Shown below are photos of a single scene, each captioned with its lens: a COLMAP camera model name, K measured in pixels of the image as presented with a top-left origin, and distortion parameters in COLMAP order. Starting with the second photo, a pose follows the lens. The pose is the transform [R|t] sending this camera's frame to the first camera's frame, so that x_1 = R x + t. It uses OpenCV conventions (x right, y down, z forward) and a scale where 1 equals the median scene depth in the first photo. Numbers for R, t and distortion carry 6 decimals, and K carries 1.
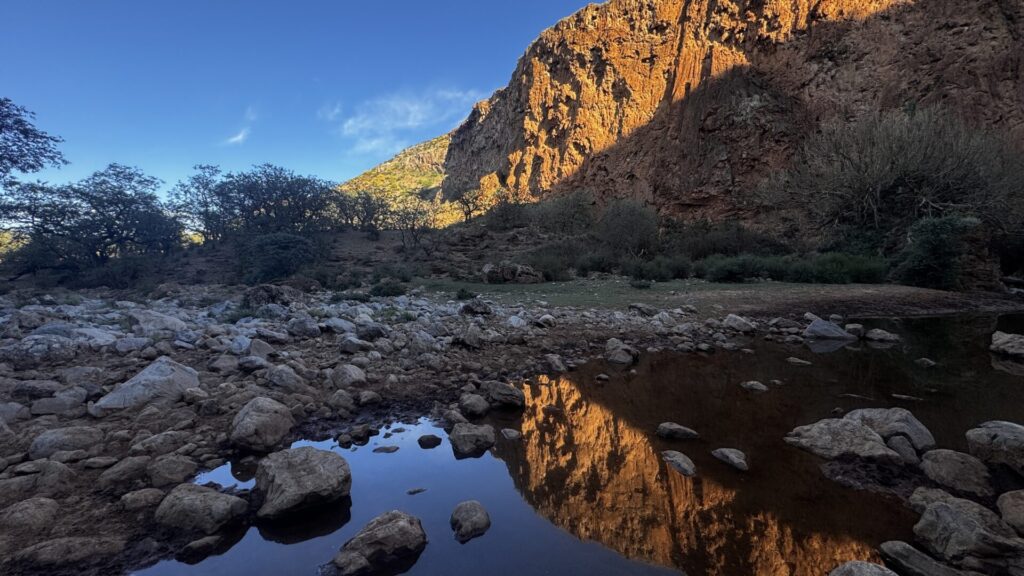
lens RADIAL K [[428.1, 0, 512.0], [0, 428.1, 288.0], [0, 0, 1]] dist [-0.002986, -0.000156]
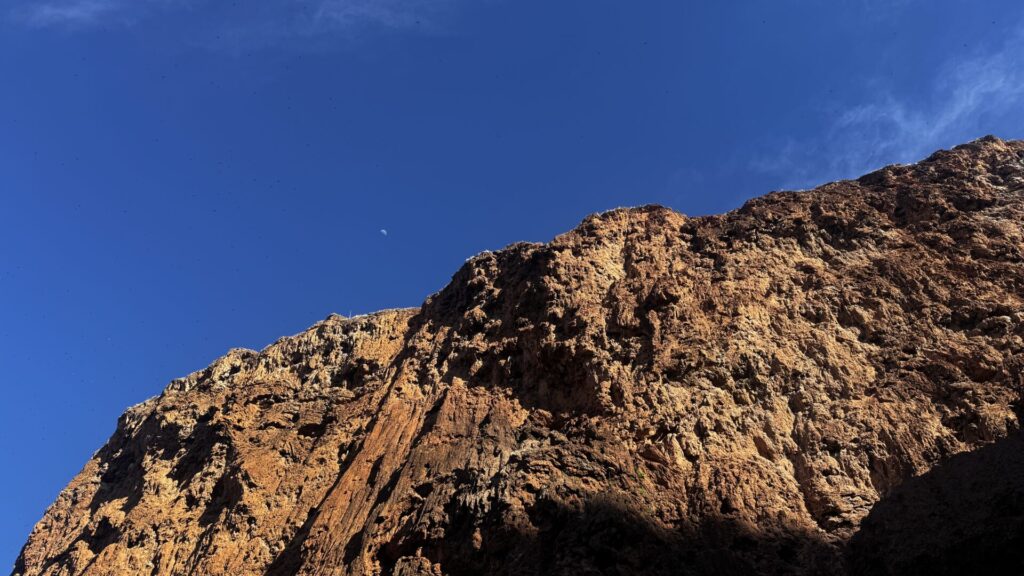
lens RADIAL K [[714.7, 0, 512.0], [0, 714.7, 288.0], [0, 0, 1]] dist [0.125977, -0.192322]
pose [[0.970226, 0.199461, 0.137392, 0.386229], [0.009686, 0.534854, -0.844889, -0.052893], [-0.242007, 0.821064, 0.516997, 0.532076]]
